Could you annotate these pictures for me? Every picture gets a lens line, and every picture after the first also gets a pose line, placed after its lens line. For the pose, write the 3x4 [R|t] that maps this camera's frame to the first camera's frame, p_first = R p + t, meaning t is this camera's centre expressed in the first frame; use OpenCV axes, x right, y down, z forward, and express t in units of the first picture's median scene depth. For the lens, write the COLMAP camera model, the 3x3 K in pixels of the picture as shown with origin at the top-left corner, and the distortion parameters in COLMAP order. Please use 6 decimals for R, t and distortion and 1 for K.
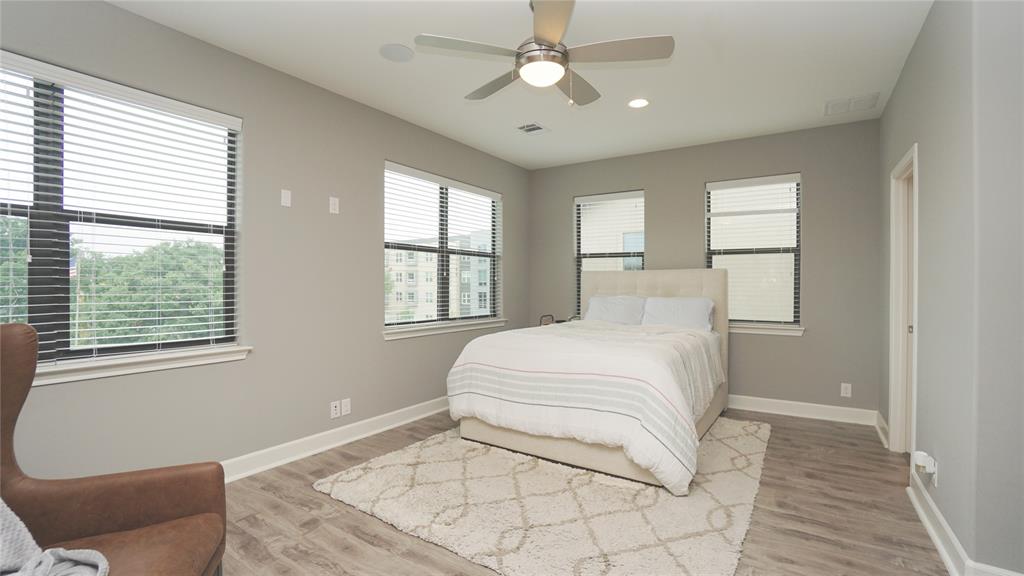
lens RADIAL K [[458.8, 0, 514.2], [0, 458.8, 286.0], [0, 0, 1]] dist [-0.036711, 0.008158]
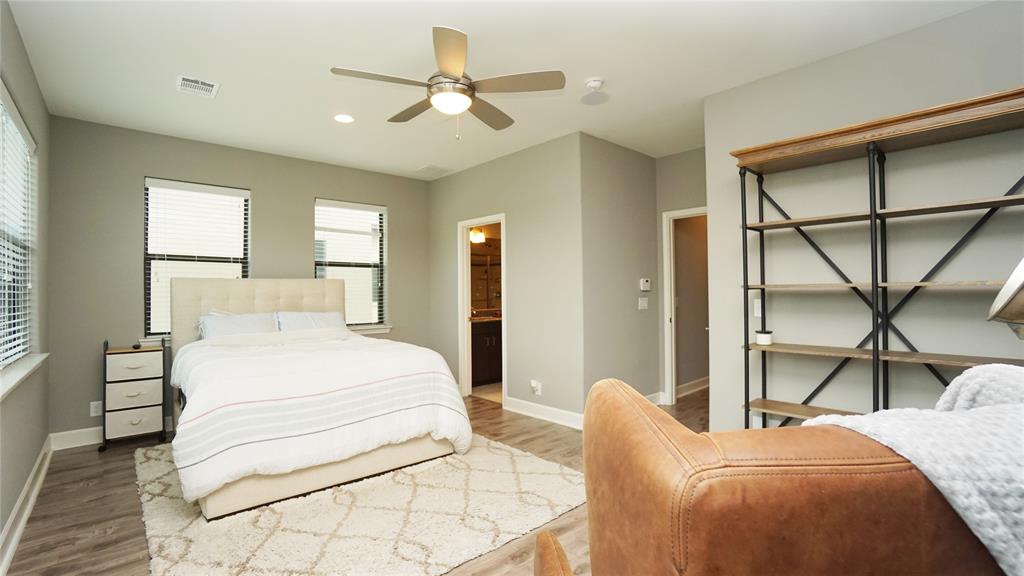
lens RADIAL K [[458.8, 0, 503.8], [0, 458.8, 287.8], [0, 0, 1]] dist [-0.036711, 0.008158]
pose [[0.251371, 0.007394, 0.967863, -0.737794], [0.012885, 0.999857, -0.010985, 0.000815], [-0.967805, 0.015232, 0.251240, 0.458906]]
